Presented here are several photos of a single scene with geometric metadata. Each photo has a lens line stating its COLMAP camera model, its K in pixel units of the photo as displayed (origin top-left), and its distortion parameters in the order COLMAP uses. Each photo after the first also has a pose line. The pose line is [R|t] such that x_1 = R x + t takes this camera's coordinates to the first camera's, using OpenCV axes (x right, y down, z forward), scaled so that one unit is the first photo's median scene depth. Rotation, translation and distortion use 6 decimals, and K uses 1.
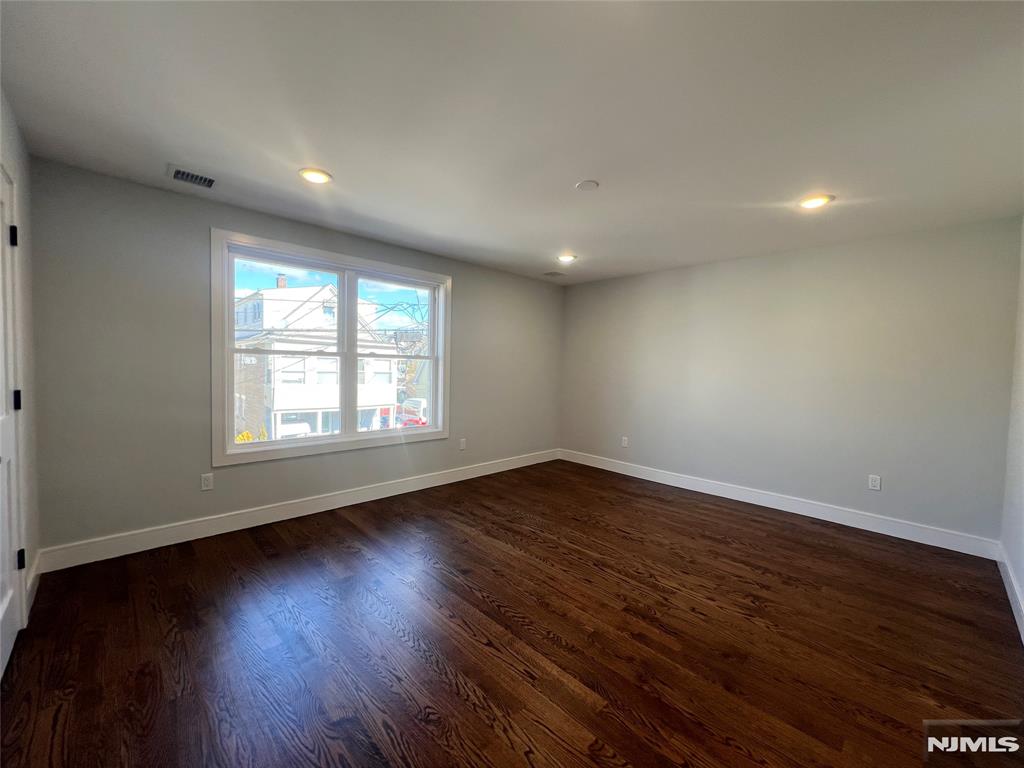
lens RADIAL K [[407.0, 0, 508.6], [0, 407.0, 384.5], [0, 0, 1]] dist [-0.003387, 0.000490]
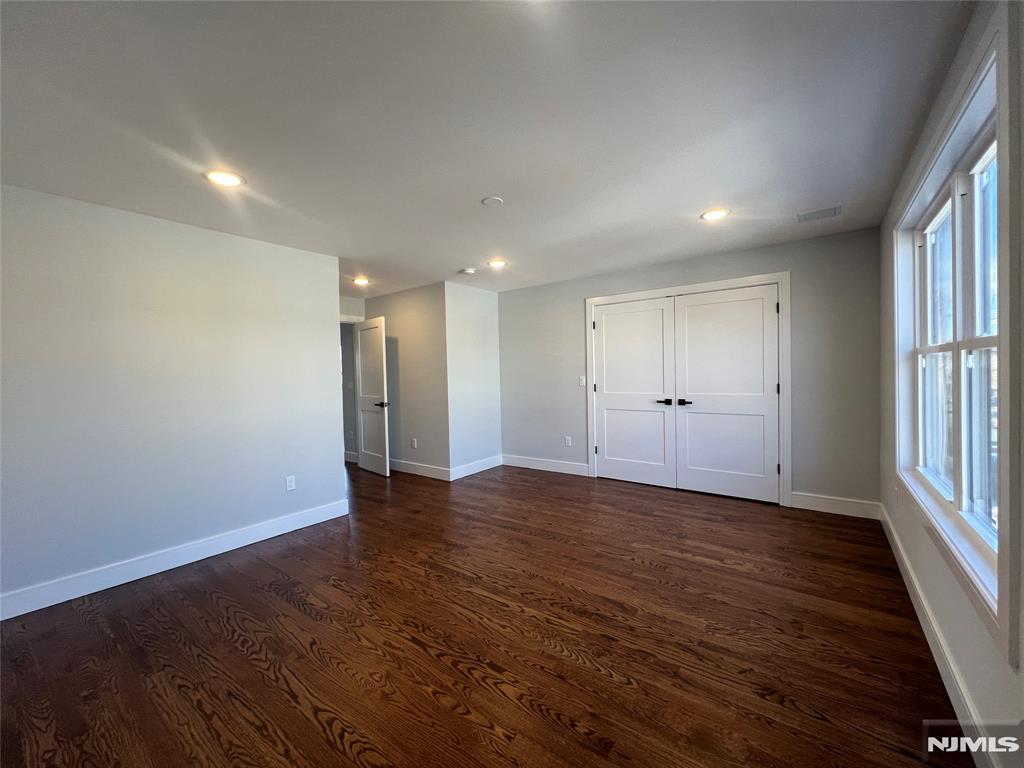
lens RADIAL K [[407.0, 0, 510.7], [0, 407.0, 382.0], [0, 0, 1]] dist [-0.003387, 0.000490]
pose [[-0.986772, 0.004241, -0.162059, 0.241253], [-0.006349, 0.997880, 0.064770, -0.065648], [0.161990, 0.064942, -0.984653, 1.571171]]
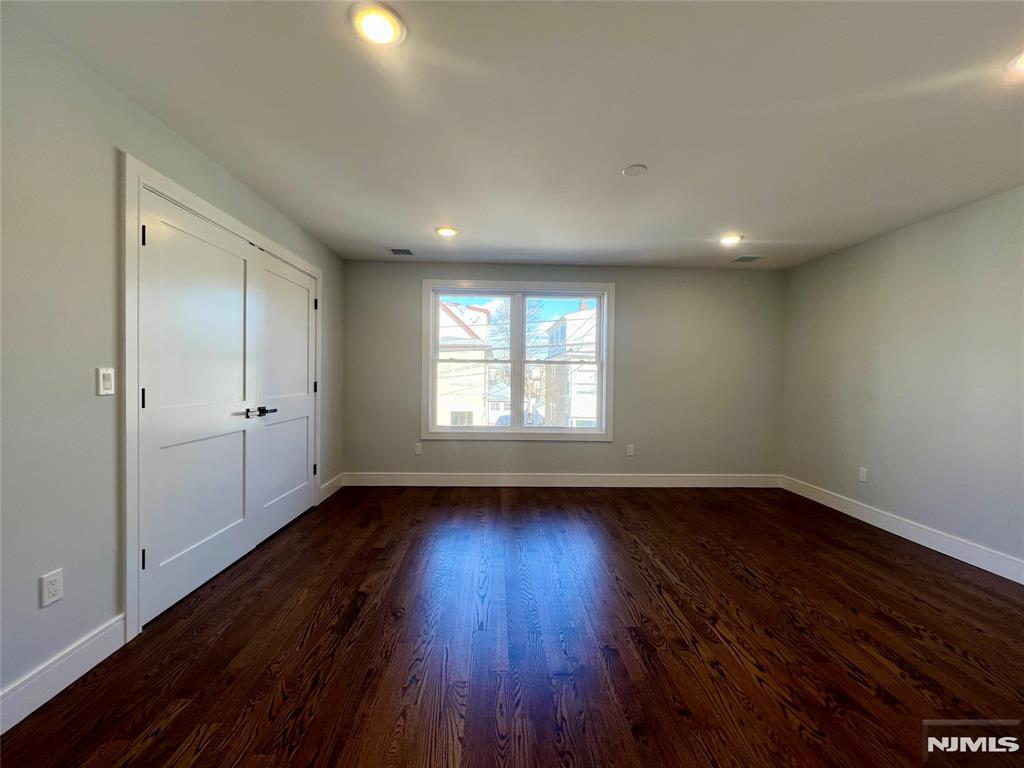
lens RADIAL K [[413.5, 0, 510.5], [0, 413.5, 381.2], [0, 0, 1]] dist [-0.003157, 0.000241]
pose [[0.744451, -0.002971, -0.667670, 0.467339], [-0.026577, 0.999066, -0.034079, 0.031154], [0.667148, 0.043115, 0.743677, 0.081204]]
